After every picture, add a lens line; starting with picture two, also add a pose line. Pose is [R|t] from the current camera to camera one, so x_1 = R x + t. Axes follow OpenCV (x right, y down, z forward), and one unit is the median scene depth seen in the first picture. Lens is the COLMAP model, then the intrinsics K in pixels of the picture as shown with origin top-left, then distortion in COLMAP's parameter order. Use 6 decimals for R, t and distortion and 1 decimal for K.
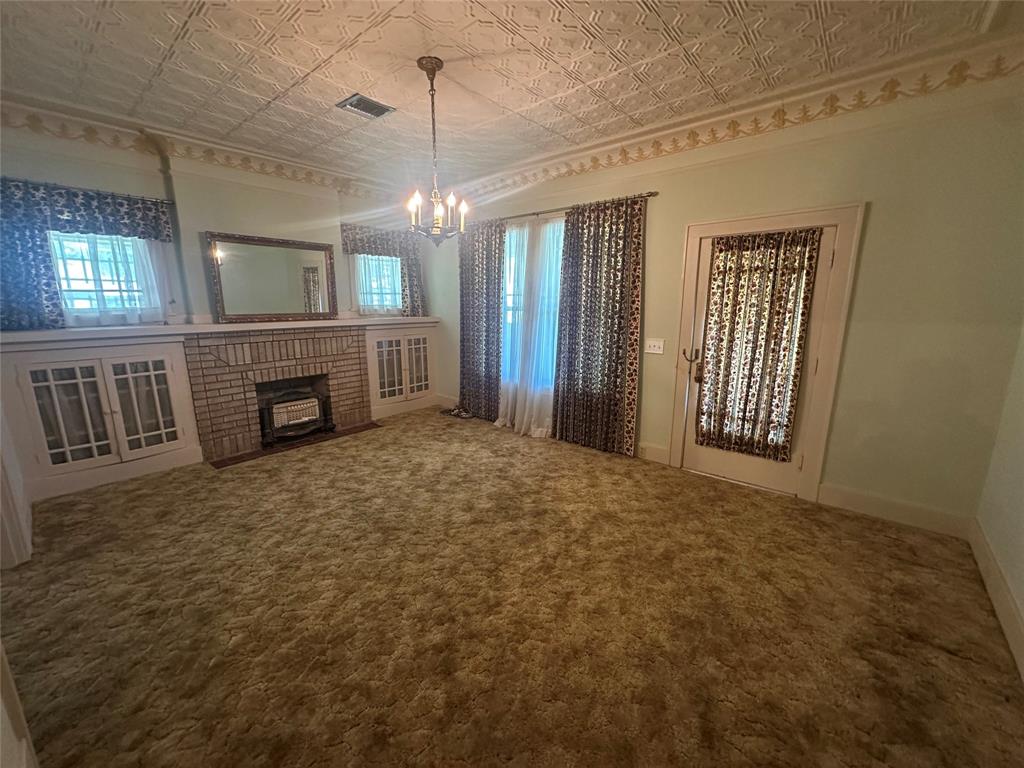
lens RADIAL K [[404.8, 0, 514.7], [0, 404.8, 384.6], [0, 0, 1]] dist [-0.016857, -0.000195]
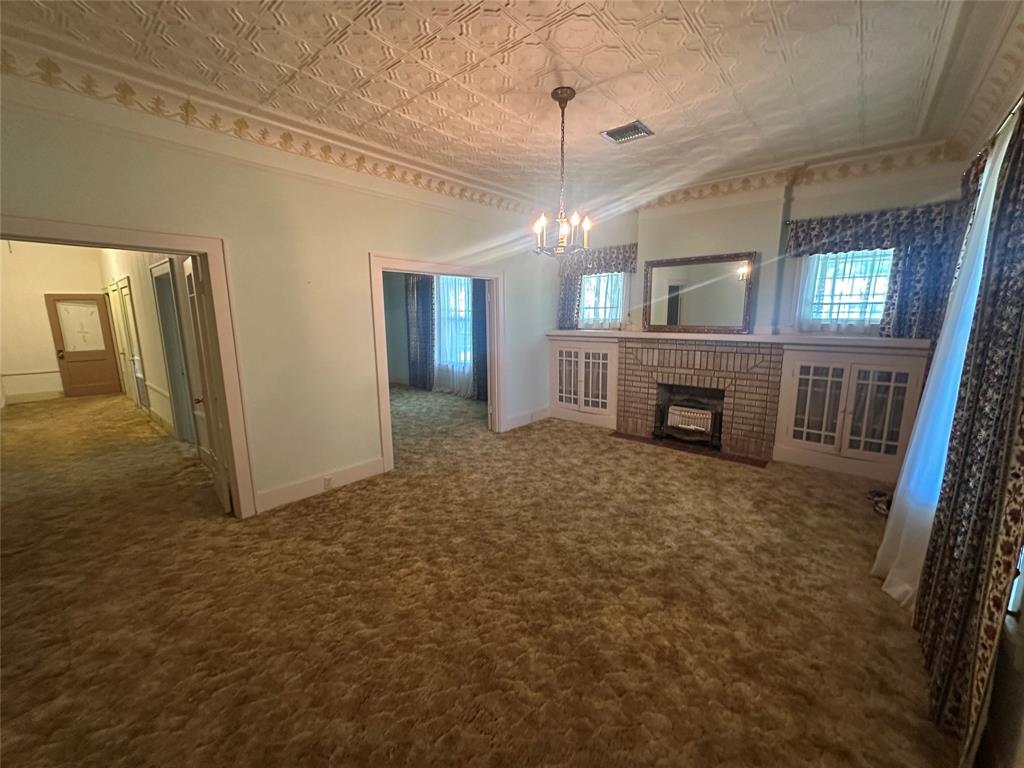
lens RADIAL K [[404.8, 0, 514.3], [0, 404.8, 384.8], [0, 0, 1]] dist [-0.016857, -0.000195]
pose [[-0.010594, 0.172275, -0.984992, 0.537180], [-0.191832, 0.966400, 0.171086, -0.120381], [0.981371, 0.190766, 0.022810, 0.552639]]
